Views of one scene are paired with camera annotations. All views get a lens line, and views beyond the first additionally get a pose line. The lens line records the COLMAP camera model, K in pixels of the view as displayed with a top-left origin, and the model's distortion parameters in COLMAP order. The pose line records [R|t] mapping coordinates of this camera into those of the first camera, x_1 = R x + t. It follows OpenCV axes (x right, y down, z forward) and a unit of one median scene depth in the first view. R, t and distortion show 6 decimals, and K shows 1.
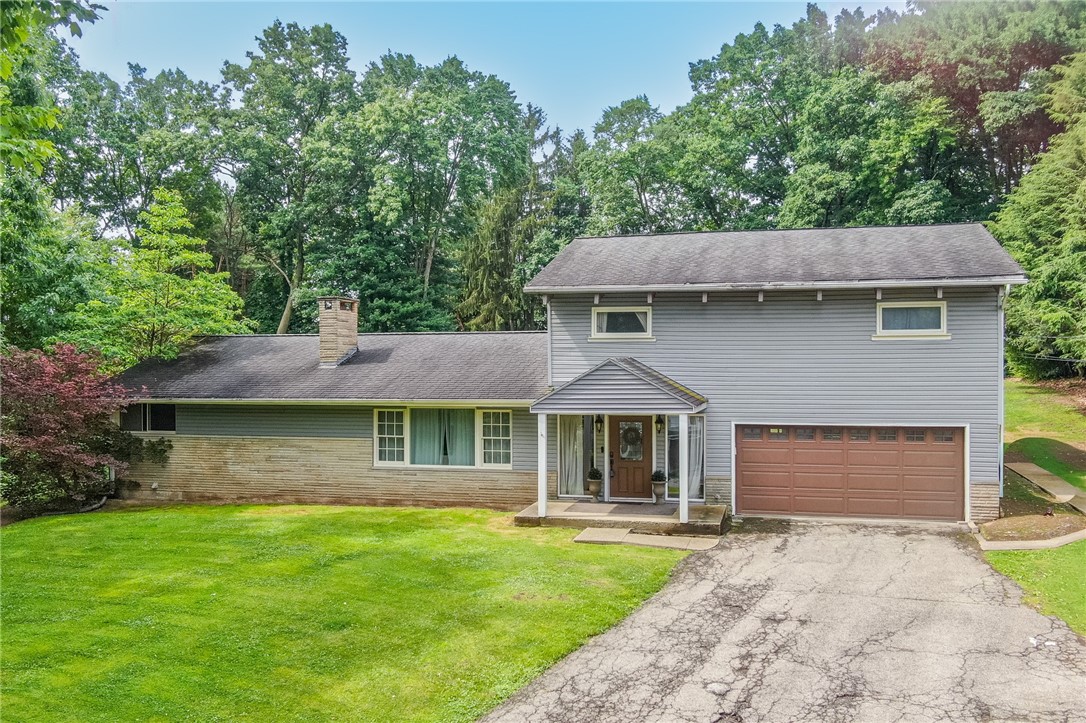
lens RADIAL K [[933.9, 0, 549.6], [0, 933.9, 359.8], [0, 0, 1]] dist [0.001349, -0.022599]
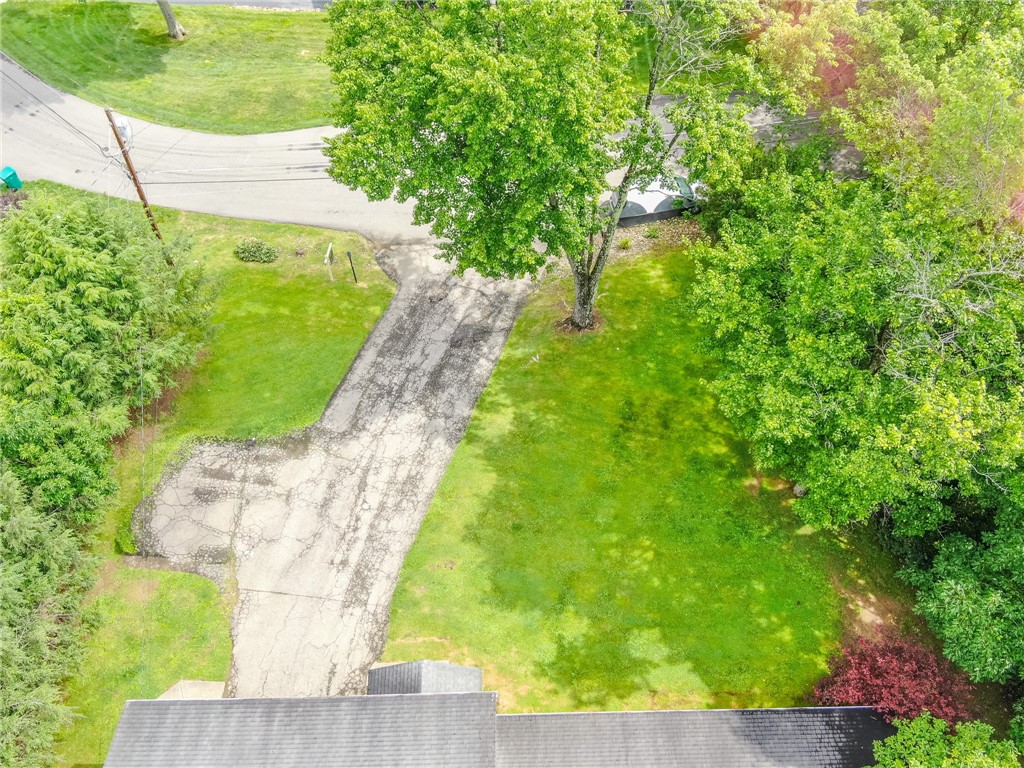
lens RADIAL K [[981.1, 0, 512.5], [0, 981.1, 387.4], [0, 0, 1]] dist [0.033092, 0.000000]
pose [[-0.962233, 0.234509, -0.138253, 0.034559], [0.006806, 0.528423, 0.848954, -1.286510], [0.272143, 0.815950, -0.510062, 1.217765]]
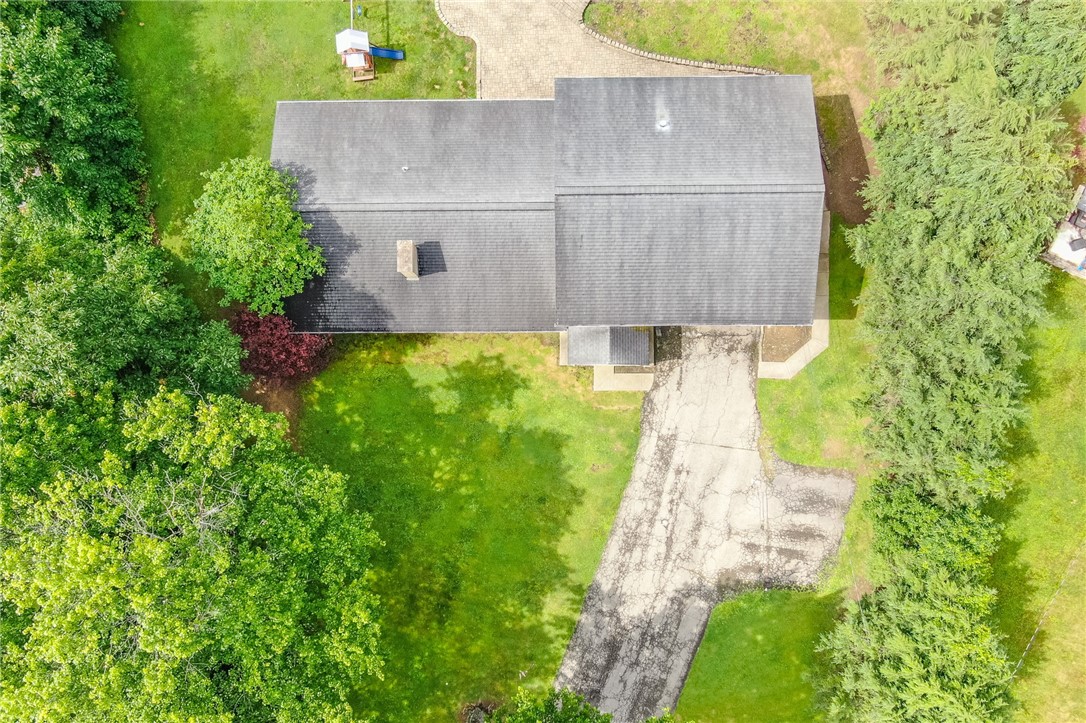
lens RADIAL K [[923.9, 0, 545.3], [0, 923.9, 367.1], [0, 0, 1]] dist [0.003048, 0.001408]
pose [[0.966176, -0.257883, 0.000499, -0.061978], [0.011197, 0.043884, 0.998974, -1.675131], [-0.257640, -0.965179, 0.045287, 0.770751]]
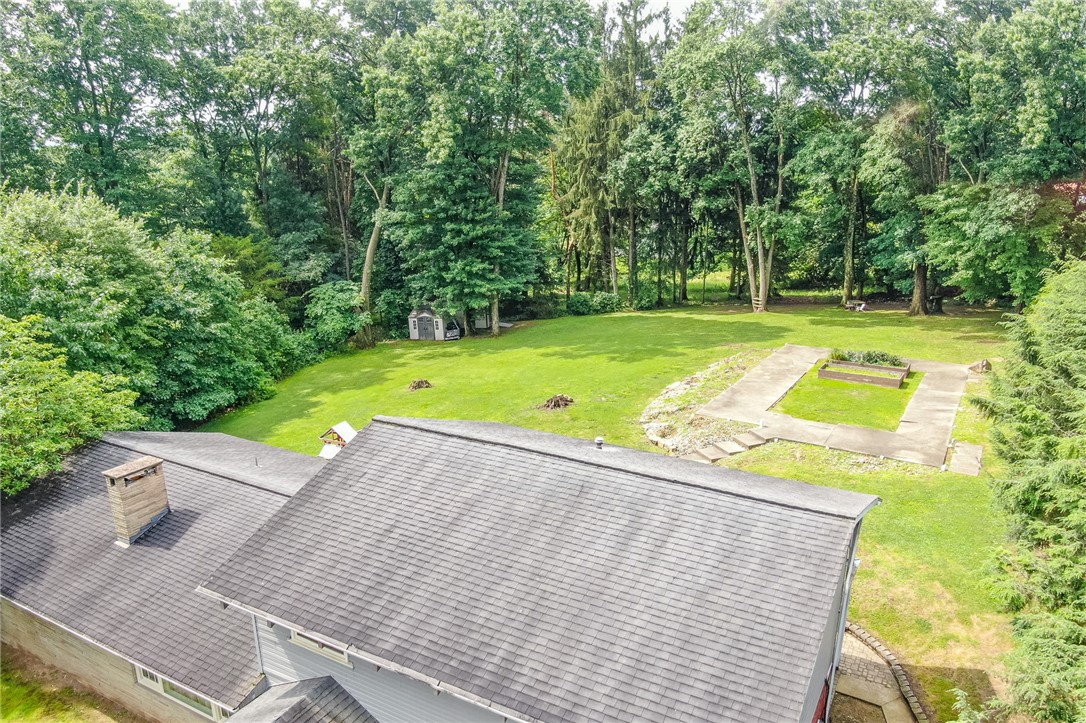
lens RADIAL K [[773.6, 0, 538.1], [0, 773.6, 404.2], [0, 0, 1]] dist [-0.019600, 0.015162]
pose [[0.967290, 0.082938, -0.239734, 0.368809], [-0.002570, 0.948199, 0.317666, -0.398891], [0.253662, -0.306659, 0.917396, 0.458223]]
